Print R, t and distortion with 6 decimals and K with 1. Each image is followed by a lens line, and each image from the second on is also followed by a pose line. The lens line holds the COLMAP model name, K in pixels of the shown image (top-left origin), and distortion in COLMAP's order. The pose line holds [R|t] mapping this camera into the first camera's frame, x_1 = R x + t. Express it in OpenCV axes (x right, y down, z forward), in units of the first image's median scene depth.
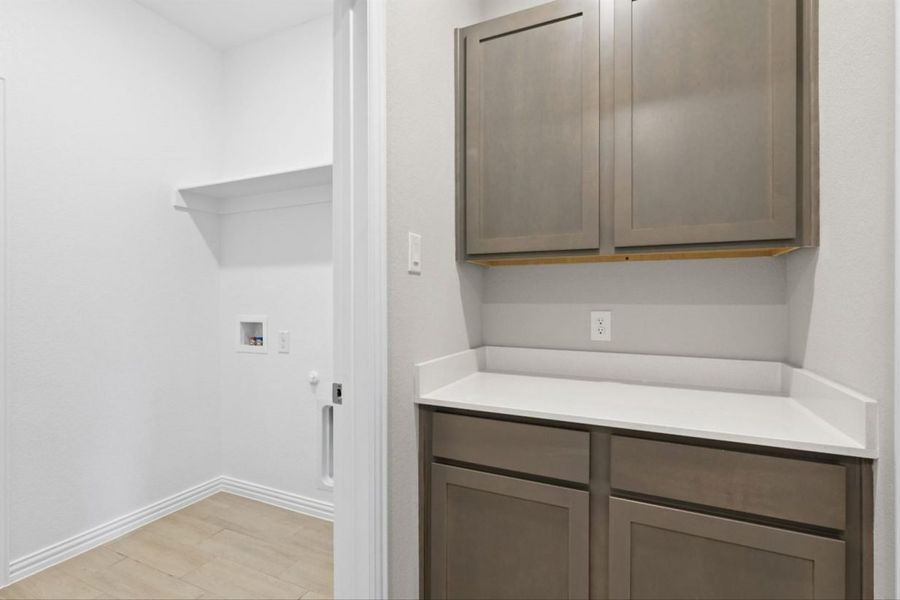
lens RADIAL K [[429.1, 0, 450.0], [0, 429.1, 300.0], [0, 0, 1]] dist [-0.000890, -0.000123]
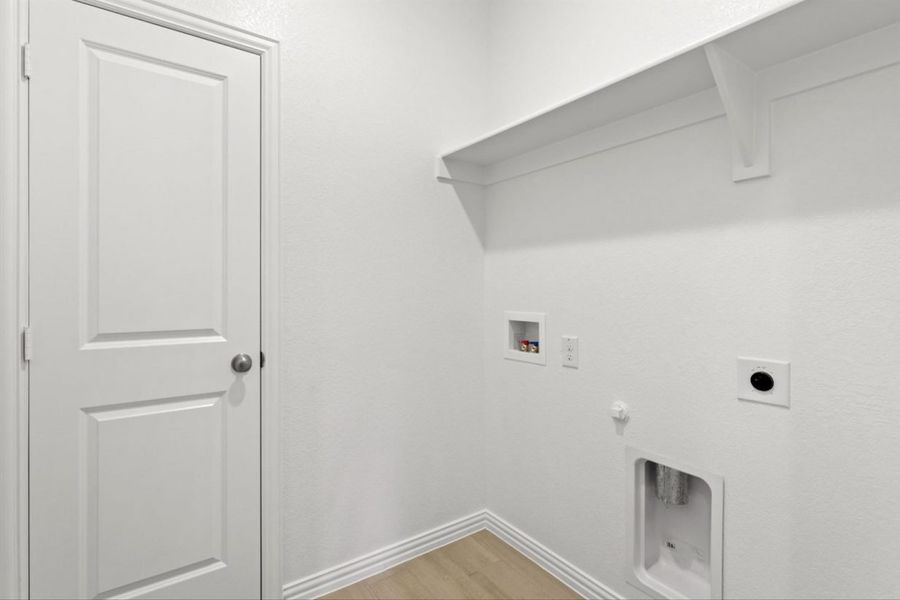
lens RADIAL K [[429.1, 0, 450.0], [0, 429.1, 300.0], [0, 0, 1]] dist [-0.000890, -0.000123]
pose [[0.871839, 0.015856, -0.489536, -0.212418], [-0.005677, 0.999736, 0.022270, -0.001730], [0.489760, -0.016637, 0.871699, 0.285755]]
